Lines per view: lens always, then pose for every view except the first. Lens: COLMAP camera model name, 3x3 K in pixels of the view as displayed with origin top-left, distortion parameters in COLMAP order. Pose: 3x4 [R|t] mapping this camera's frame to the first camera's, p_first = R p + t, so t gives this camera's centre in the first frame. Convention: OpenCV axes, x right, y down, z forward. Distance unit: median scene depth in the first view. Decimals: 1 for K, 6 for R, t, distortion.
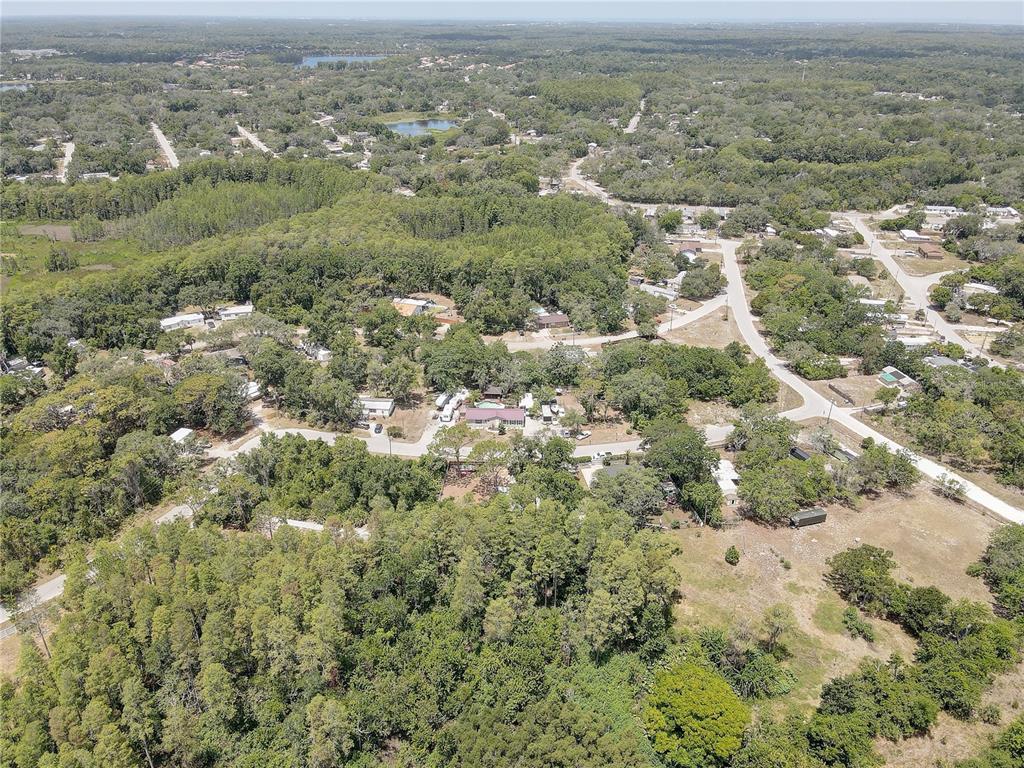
lens RADIAL K [[745.1, 0, 498.9], [0, 745.1, 383.8], [0, 0, 1]] dist [0.004832, 0.006876]
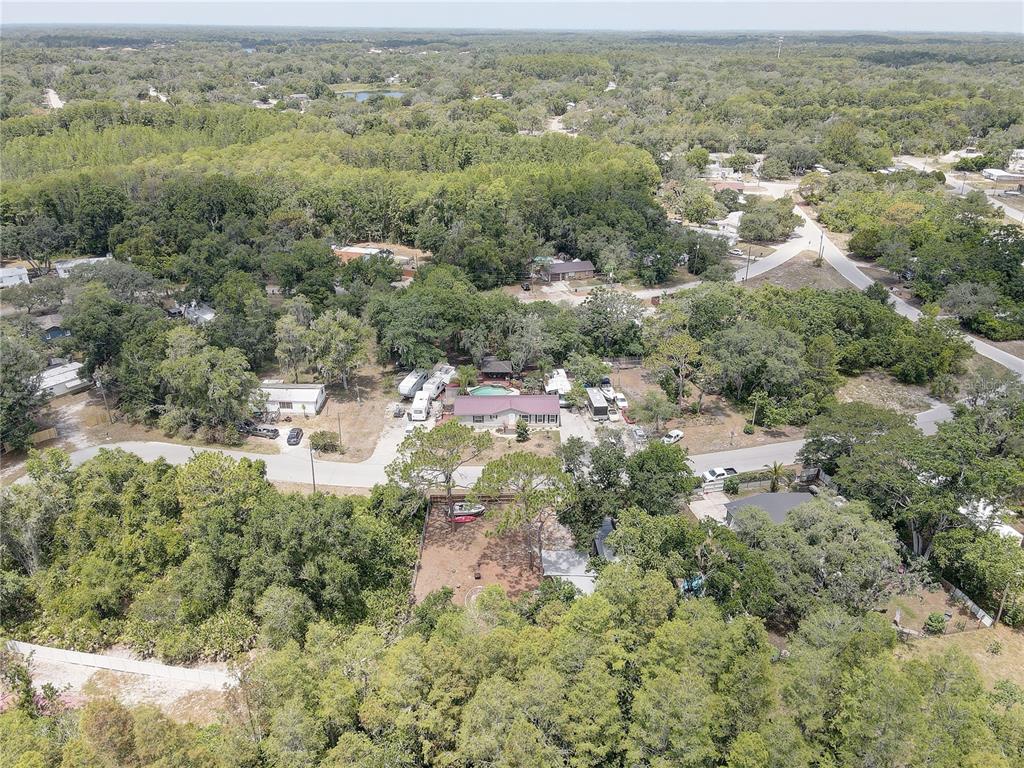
lens RADIAL K [[745.1, 0, 498.9], [0, 745.1, 383.8], [0, 0, 1]] dist [0.004832, 0.006876]
pose [[0.998028, -0.024563, 0.057765, -0.040813], [0.025341, 0.999597, -0.012782, 0.030321], [-0.057428, 0.014220, 0.998248, 0.421453]]
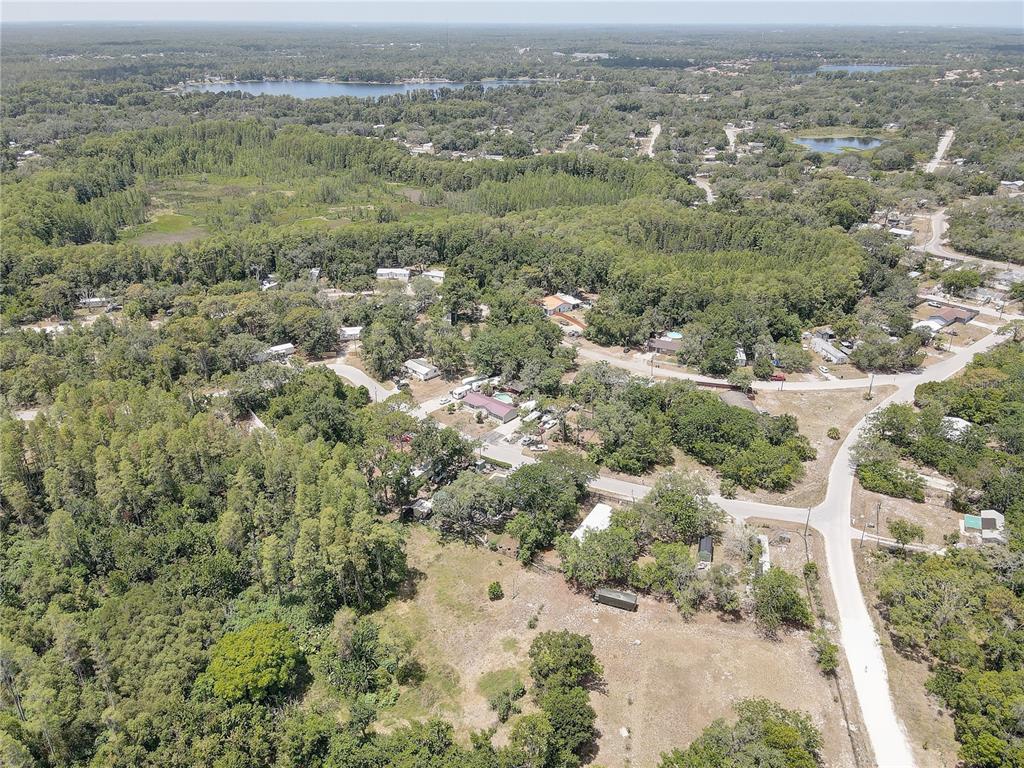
lens RADIAL K [[745.1, 0, 498.9], [0, 745.1, 383.8], [0, 0, 1]] dist [0.004832, 0.006876]
pose [[0.777143, 0.271387, -0.567802, 0.571037], [-0.276125, 0.957798, 0.079860, -0.071087], [0.565512, 0.094722, 0.819282, 0.146922]]
